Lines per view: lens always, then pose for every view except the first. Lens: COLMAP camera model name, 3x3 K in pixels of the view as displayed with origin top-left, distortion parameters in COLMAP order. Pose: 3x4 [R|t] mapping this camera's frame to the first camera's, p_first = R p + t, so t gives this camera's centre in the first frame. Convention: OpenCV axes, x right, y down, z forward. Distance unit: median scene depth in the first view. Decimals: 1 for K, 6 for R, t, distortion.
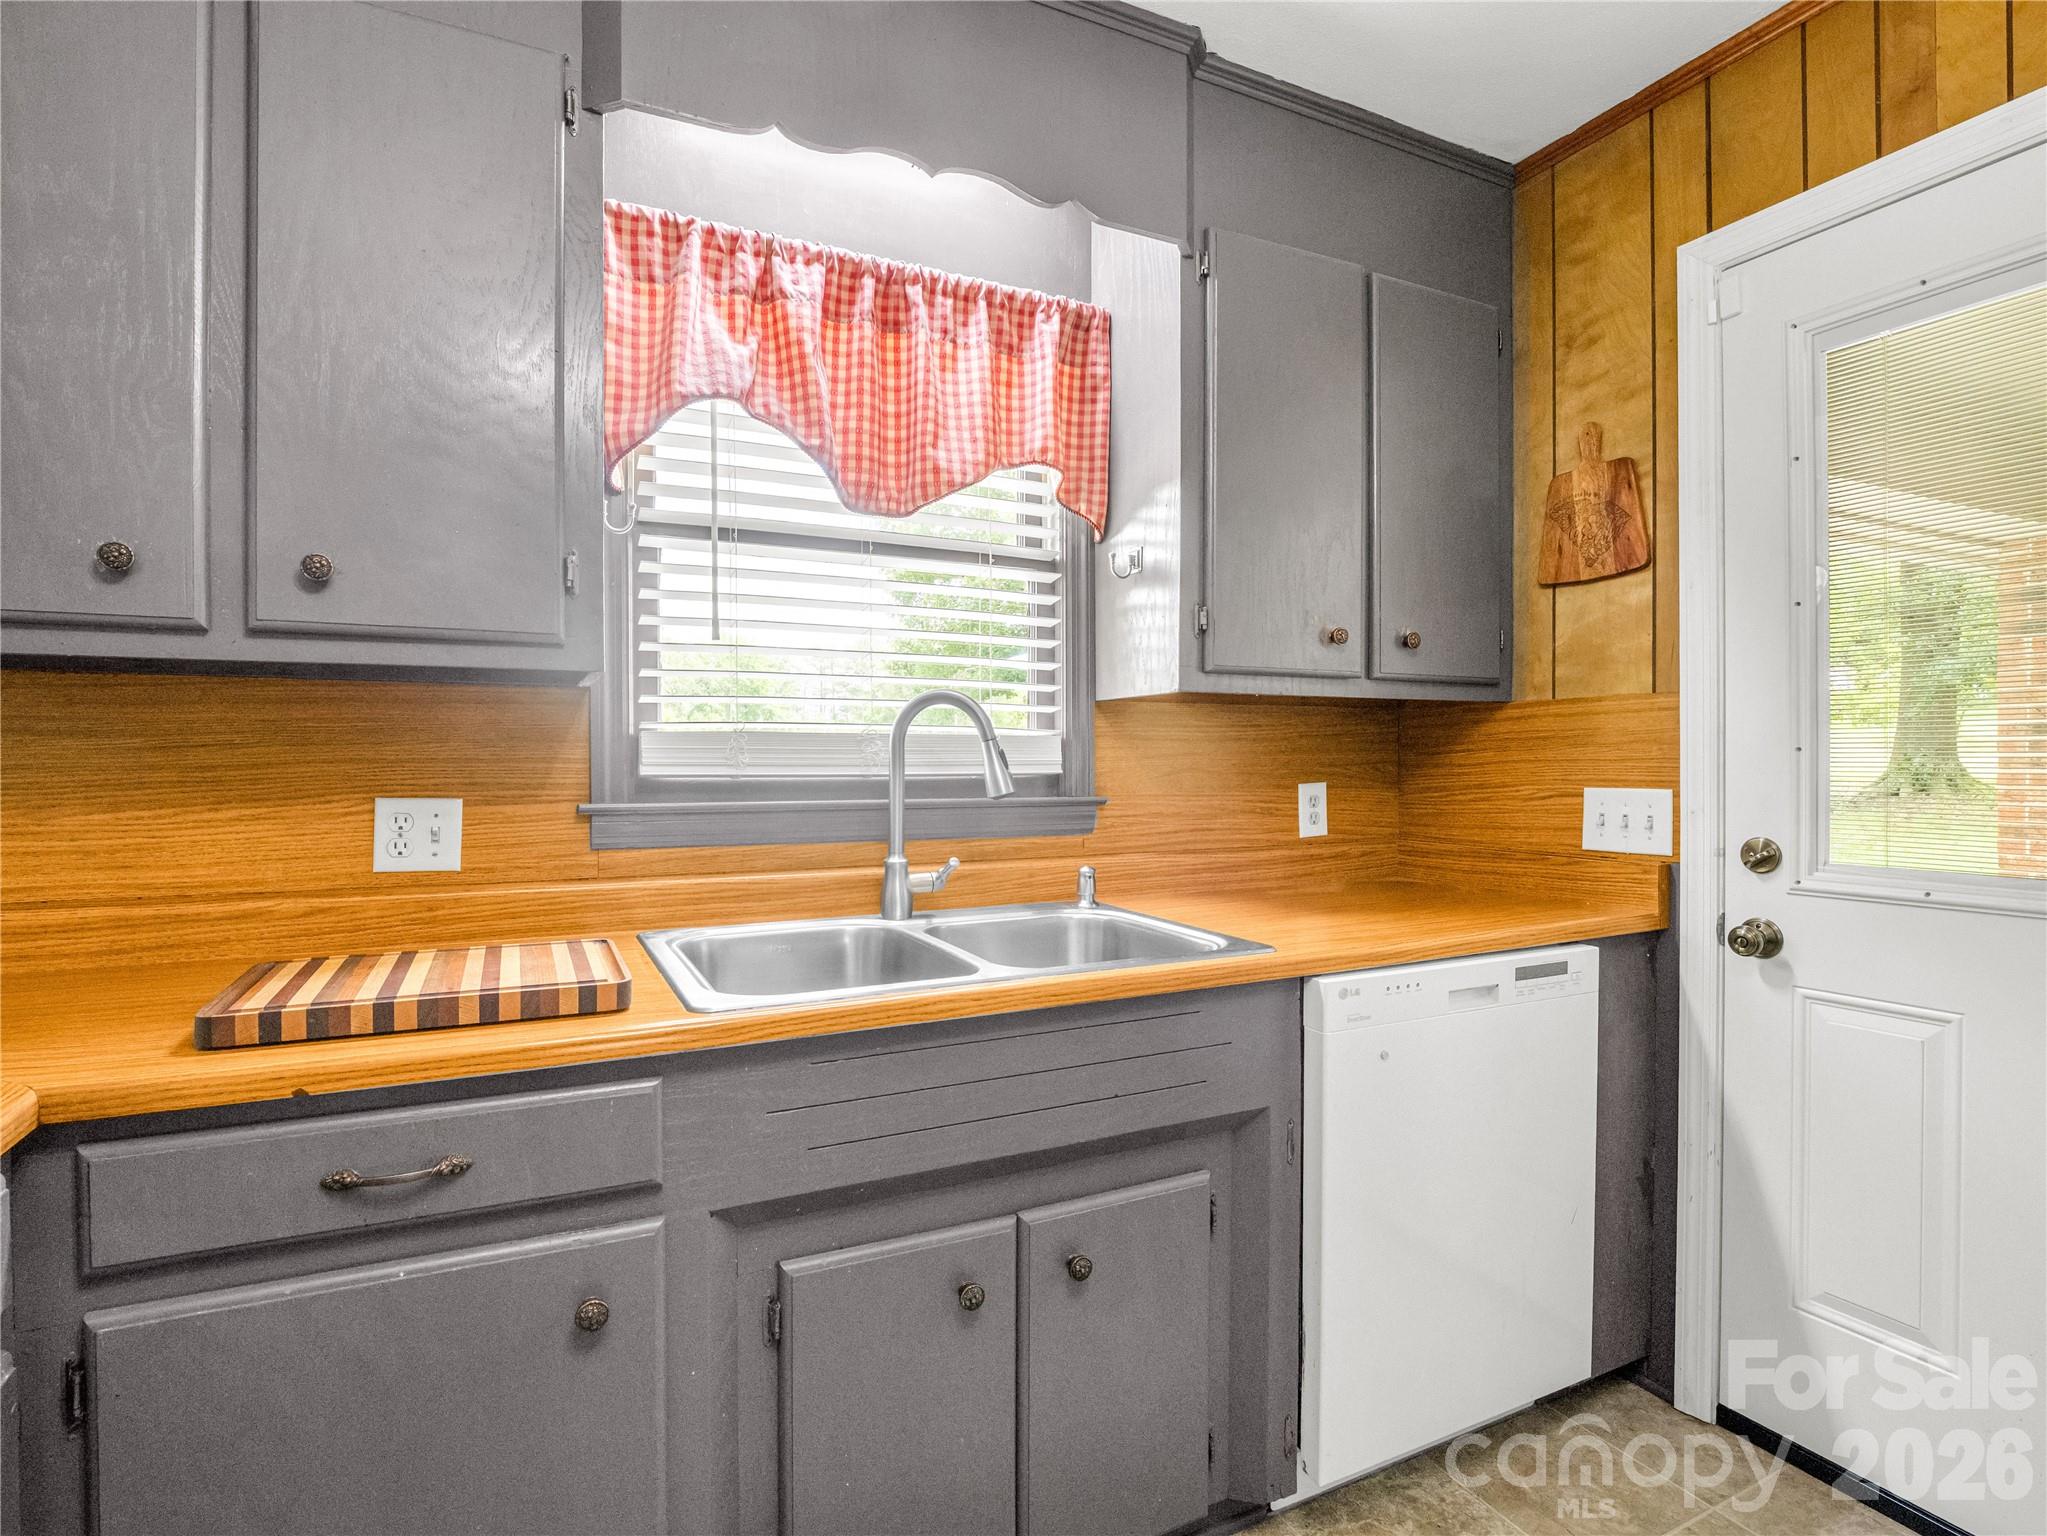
lens RADIAL K [[1008.8, 0, 1023.5], [0, 1008.8, 768.0], [0, 0, 1]] dist [0.000119, -0.018651]
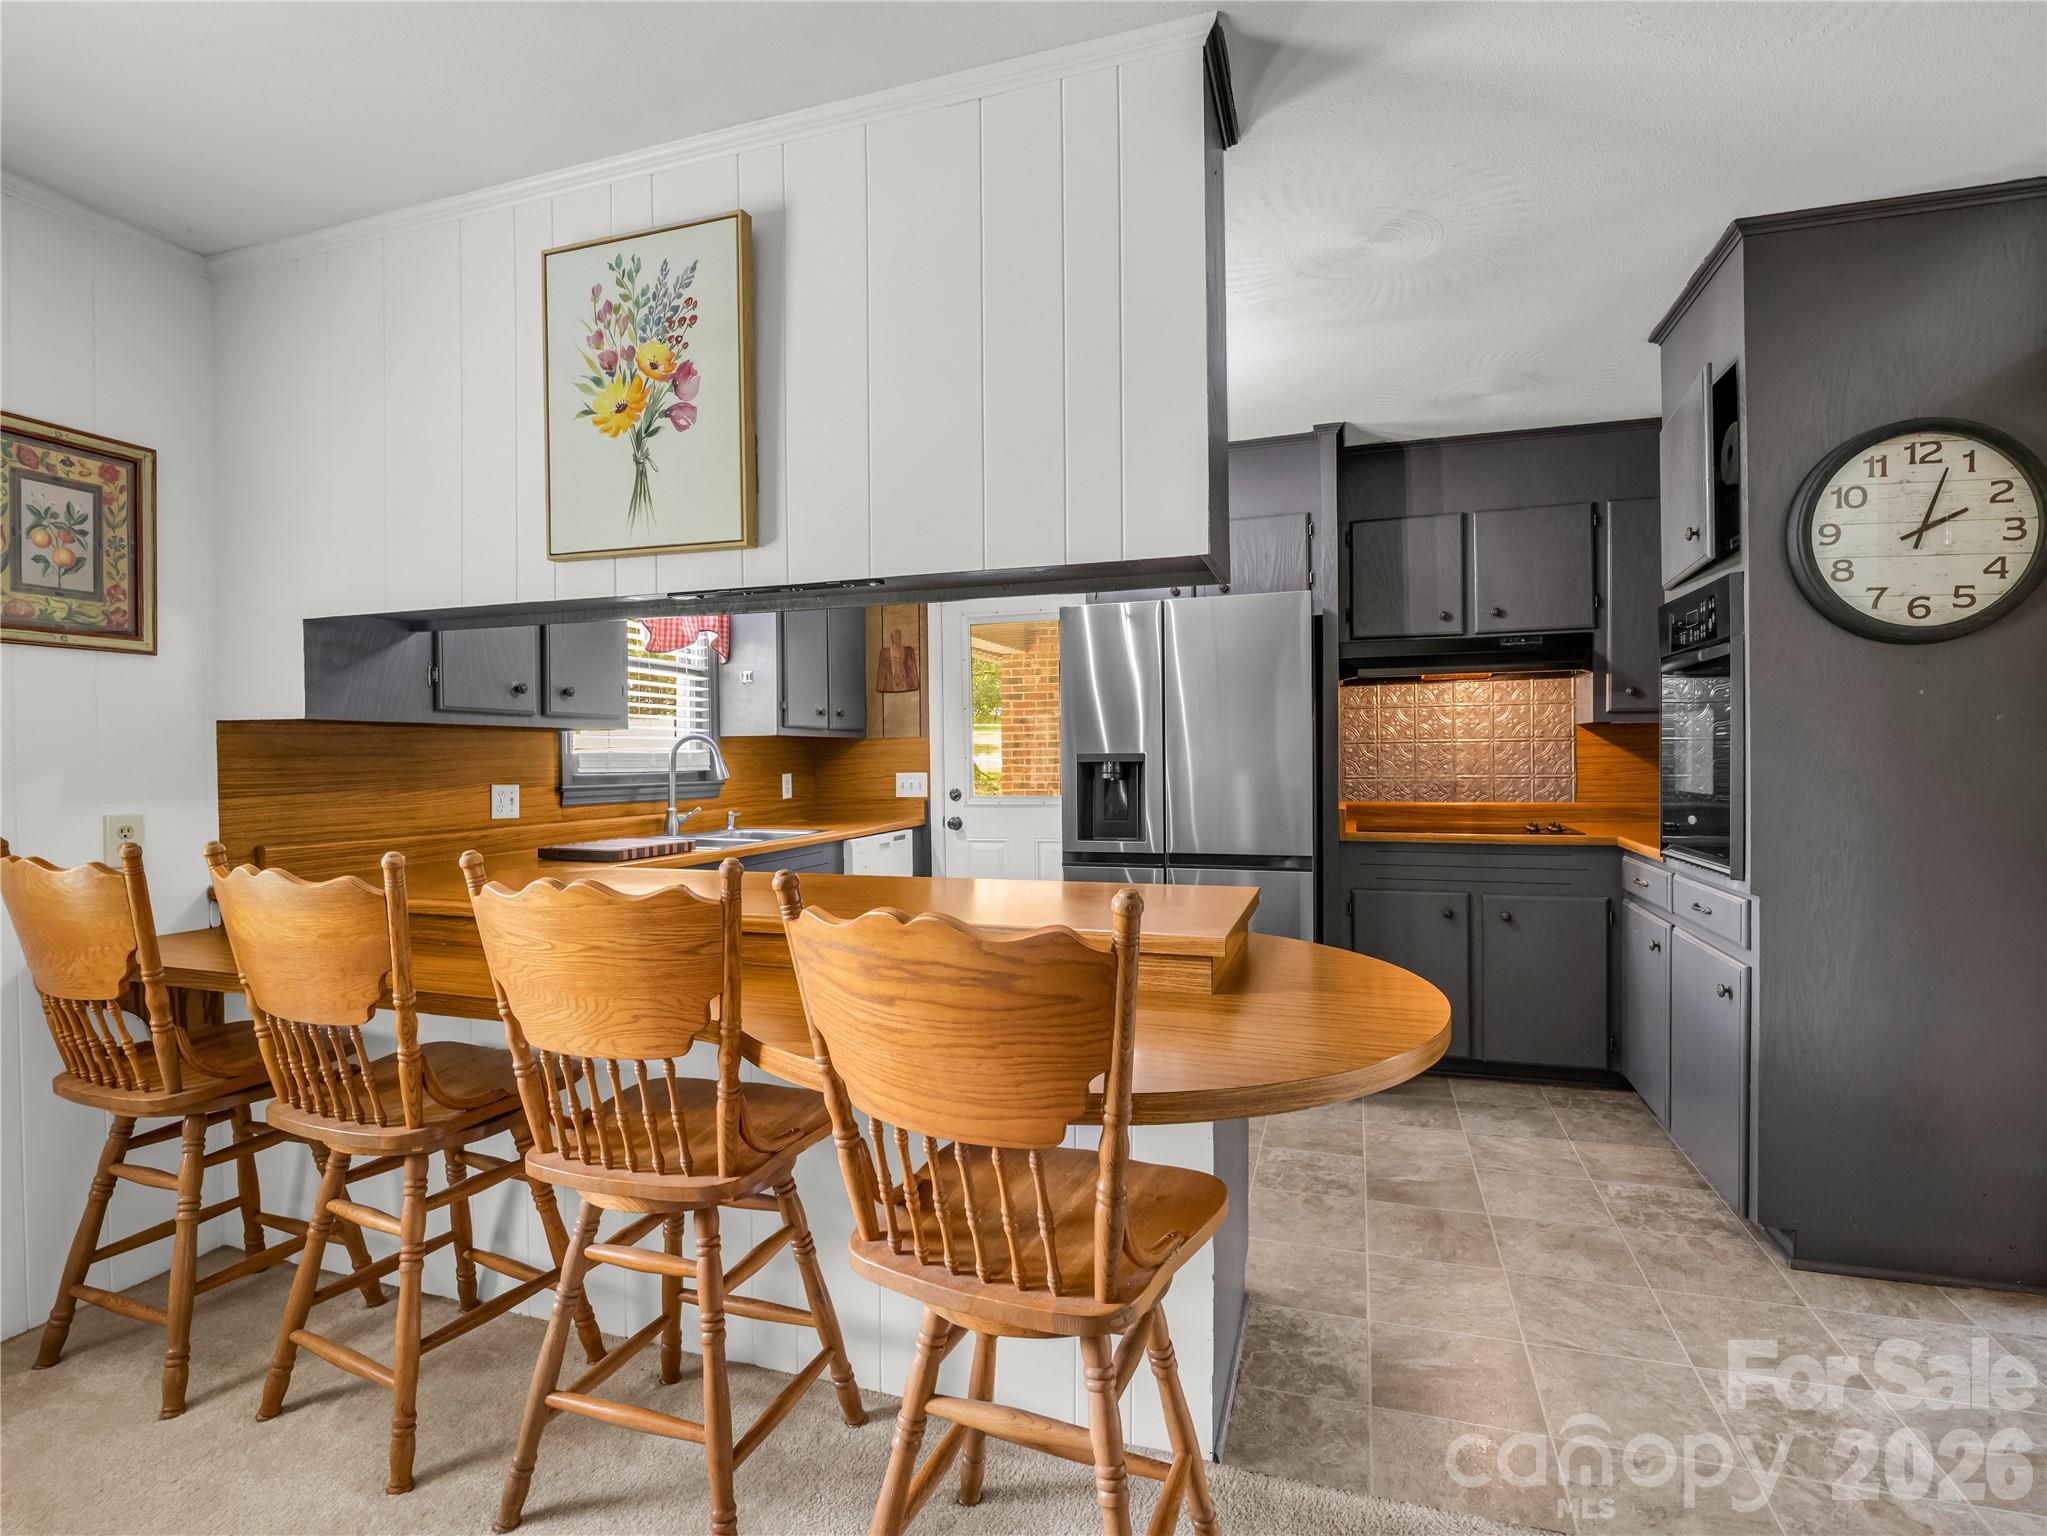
lens RADIAL K [[1008.8, 0, 1023.5], [0, 1008.8, 768.0], [0, 0, 1]] dist [0.000119, -0.018651]
pose [[0.677021, -0.011825, 0.735868, -1.180465], [0.013893, 0.999898, 0.003286, 0.003280], [-0.735832, 0.007999, 0.677117, -1.035320]]
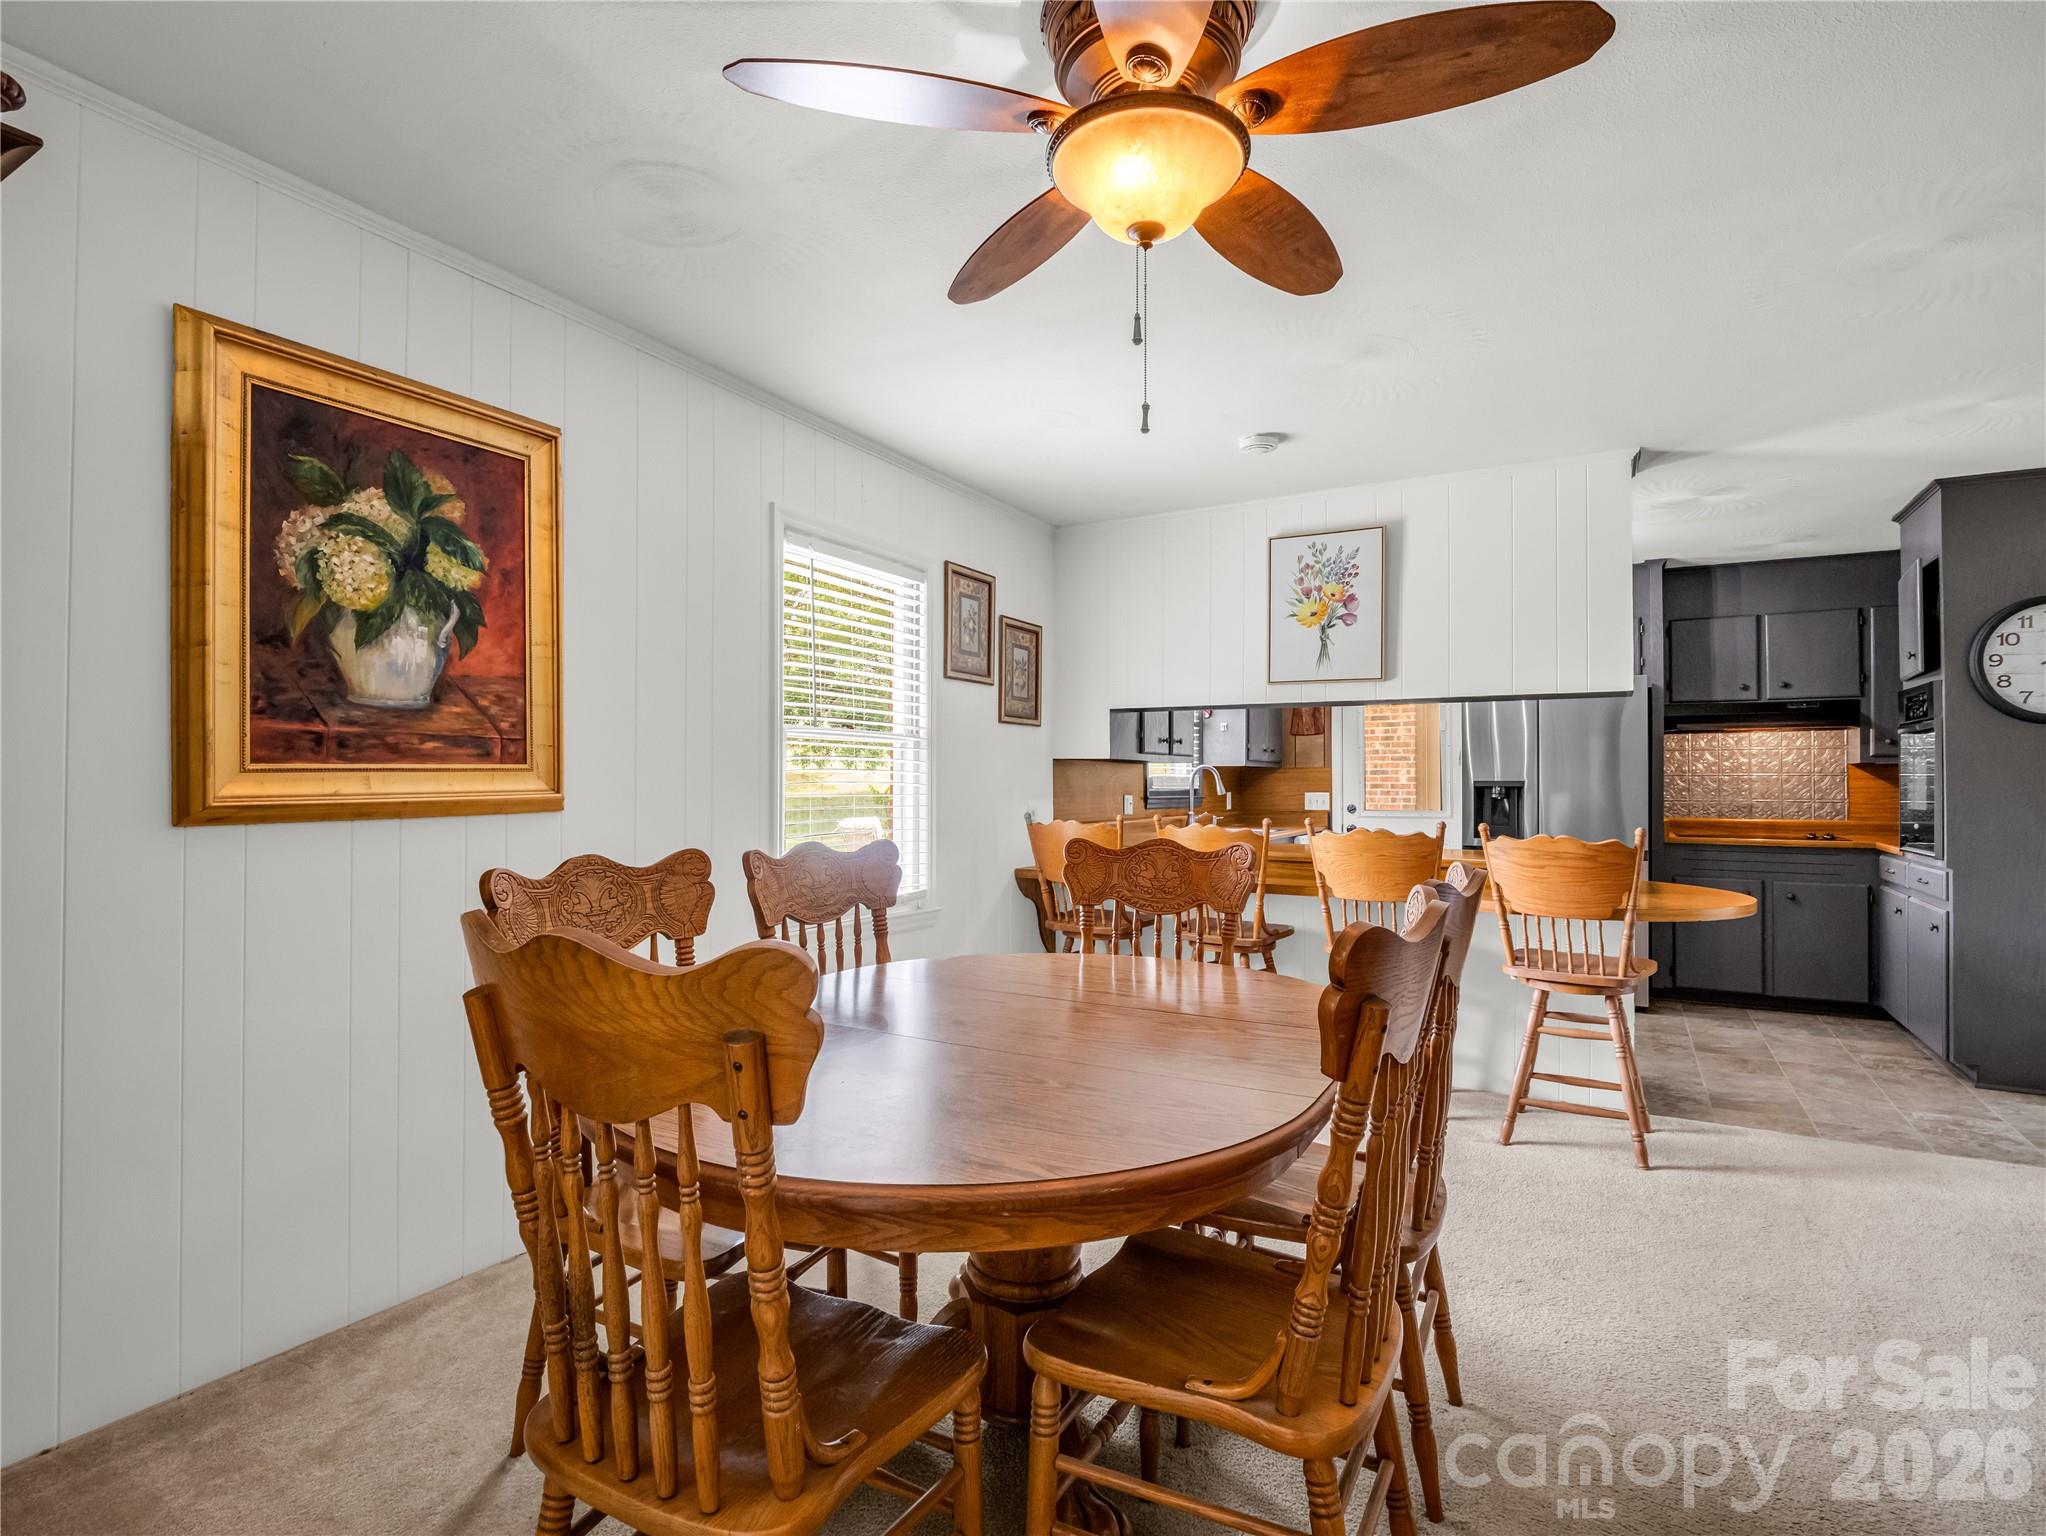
lens RADIAL K [[1005.3, 0, 1034.2], [0, 1005.3, 766.9], [0, 0, 1]] dist [-0.020647, 0.000801]
pose [[0.817067, 0.013476, 0.576385, -2.441204], [-0.000572, 0.999745, -0.022564, 0.009857], [-0.576543, 0.018106, 0.816866, -1.451037]]
